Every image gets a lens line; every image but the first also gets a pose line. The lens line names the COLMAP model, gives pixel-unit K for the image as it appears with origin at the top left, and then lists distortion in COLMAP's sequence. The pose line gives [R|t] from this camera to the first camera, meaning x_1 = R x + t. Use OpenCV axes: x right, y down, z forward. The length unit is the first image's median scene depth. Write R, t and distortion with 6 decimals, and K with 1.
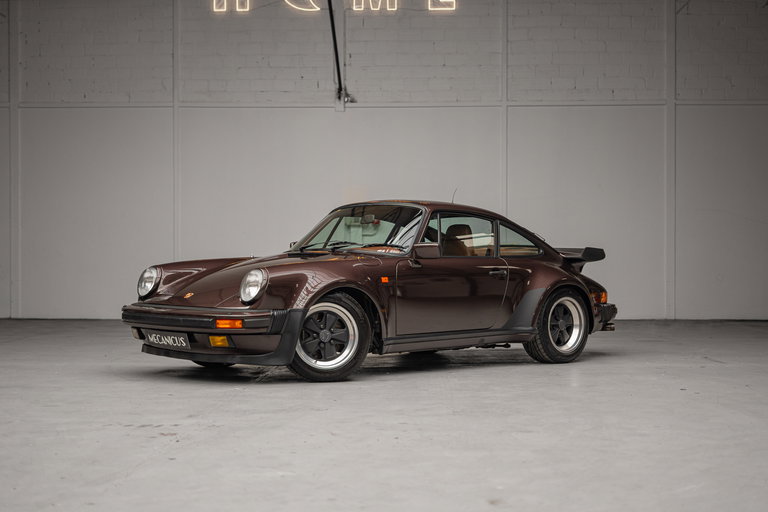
lens RADIAL K [[1083.2, 0, 378.5], [0, 1083.2, 274.9], [0, 0, 1]] dist [0.010212, 0.081895]
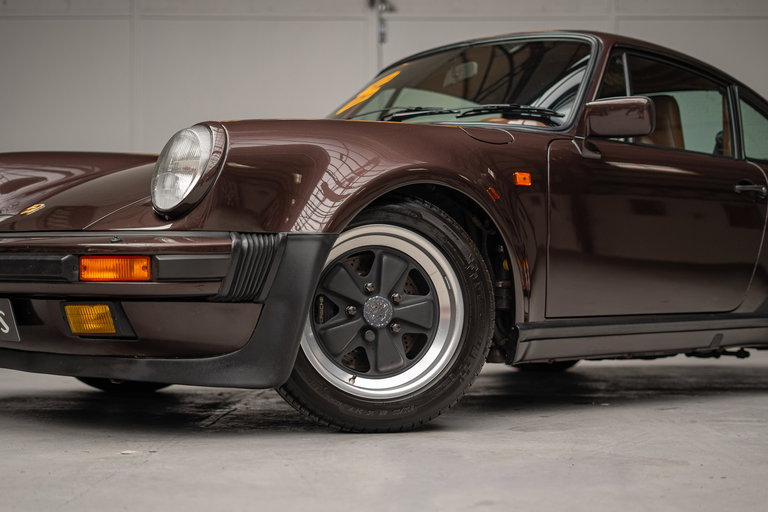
lens RADIAL K [[1145.5, 0, 384.0], [0, 1145.5, 256.0], [0, 0, 1]] dist [0.007513, 0.069566]
pose [[0.999914, 0.009375, -0.009133, -0.043439], [-0.009728, 0.999174, -0.039467, 0.052747], [0.008755, 0.039553, 0.999179, 0.594861]]
